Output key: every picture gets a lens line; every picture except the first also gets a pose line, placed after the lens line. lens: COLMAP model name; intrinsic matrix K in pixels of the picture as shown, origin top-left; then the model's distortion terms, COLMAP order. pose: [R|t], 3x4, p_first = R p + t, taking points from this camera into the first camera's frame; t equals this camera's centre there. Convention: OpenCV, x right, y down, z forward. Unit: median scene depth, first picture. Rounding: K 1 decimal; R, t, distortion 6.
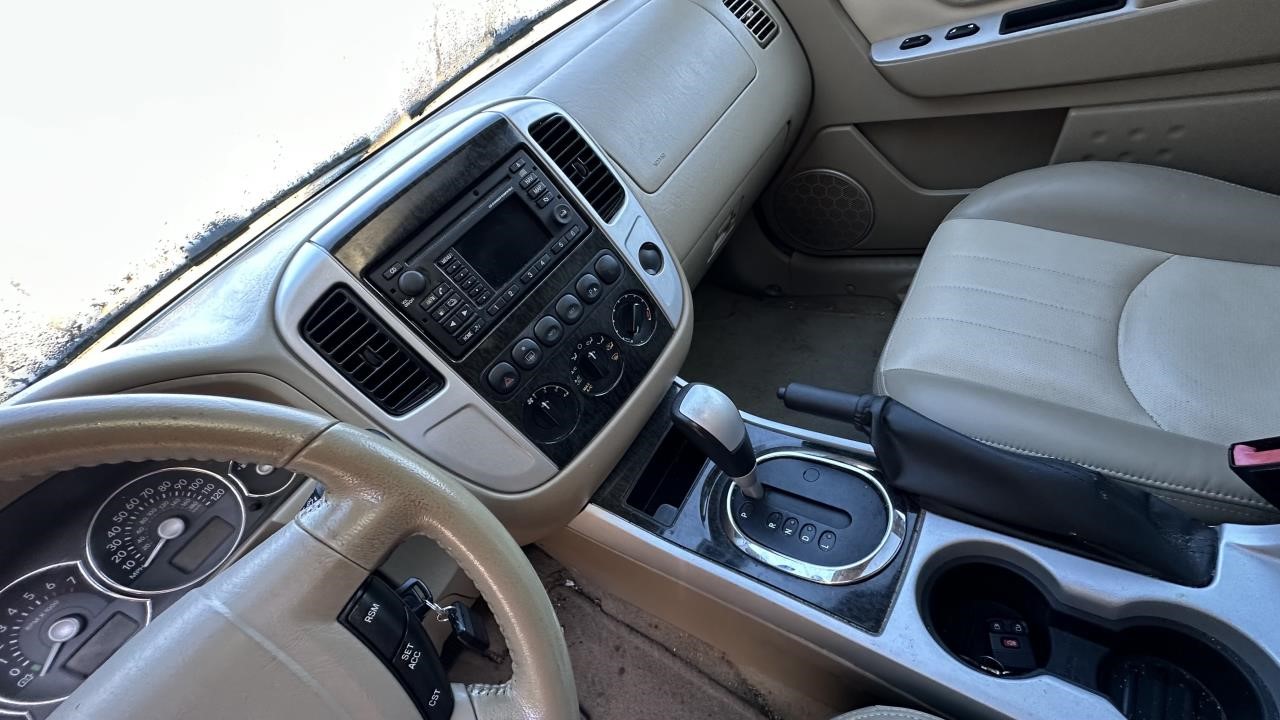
lens RADIAL K [[515.5, 0, 640.0], [0, 515.5, 360.0], [0, 0, 1]] dist [0.002439, 0.000276]
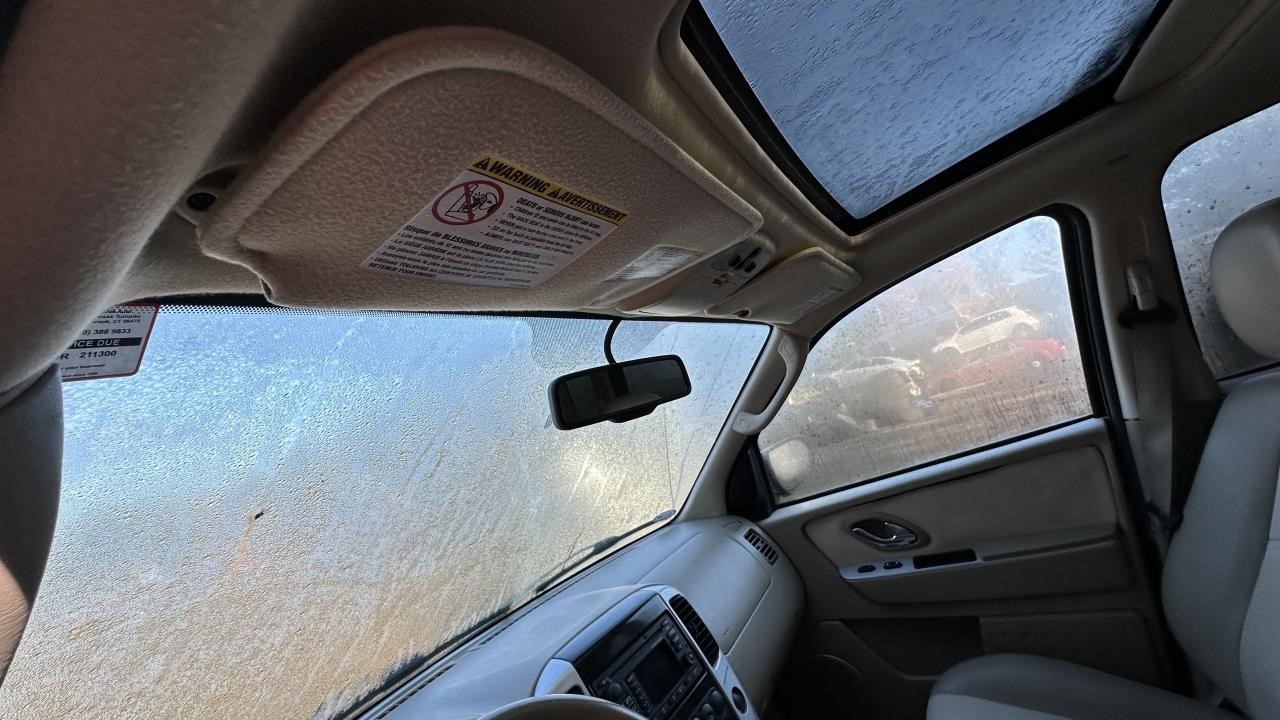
lens RADIAL K [[515.5, 0, 640.0], [0, 515.5, 360.0], [0, 0, 1]] dist [0.002439, 0.000276]
pose [[0.995053, 0.089874, 0.042336, -0.361122], [-0.022832, 0.621616, -0.782990, 0.311729], [-0.096687, 0.778149, 0.620592, -0.533553]]
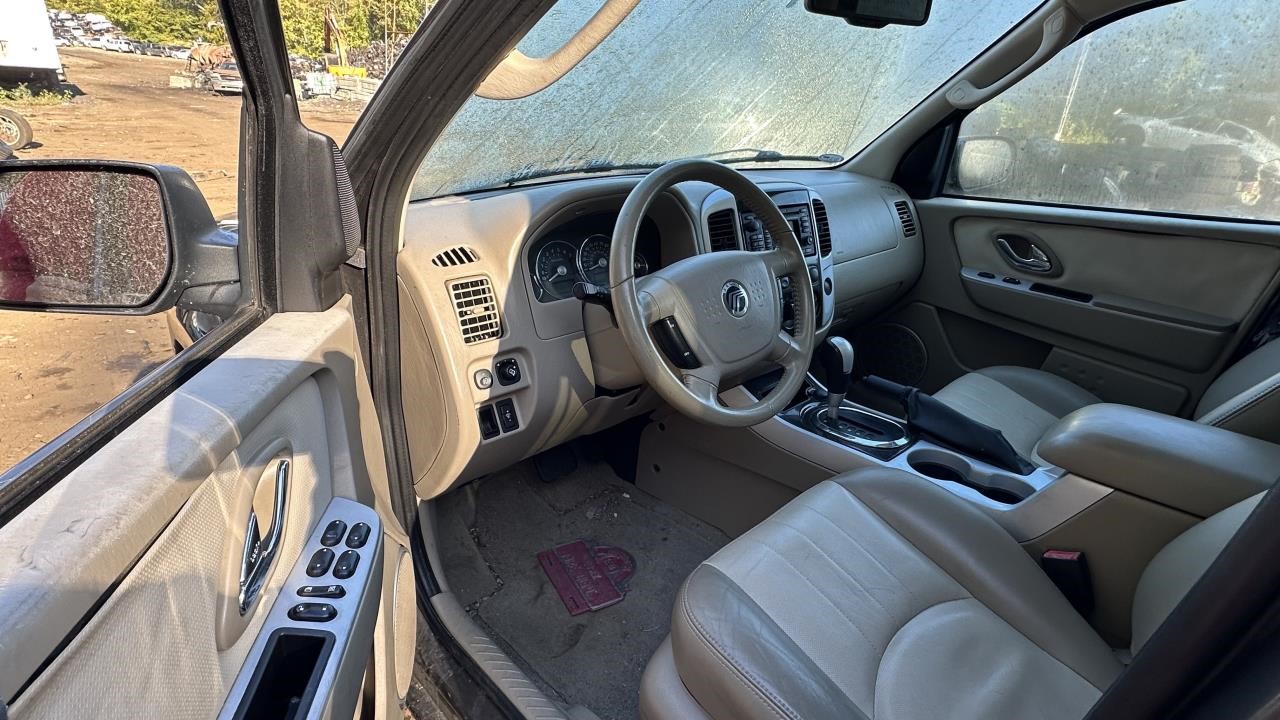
lens RADIAL K [[657.5, 0, 640.0], [0, 657.5, 360.0], [0, 0, 1]] dist [0.010400, 0.000846]
pose [[0.877581, 0.479415, 0.003604, -0.419250], [-0.455808, 0.836651, -0.303735, 0.973407], [-0.148631, 0.264909, 0.952750, -1.008274]]
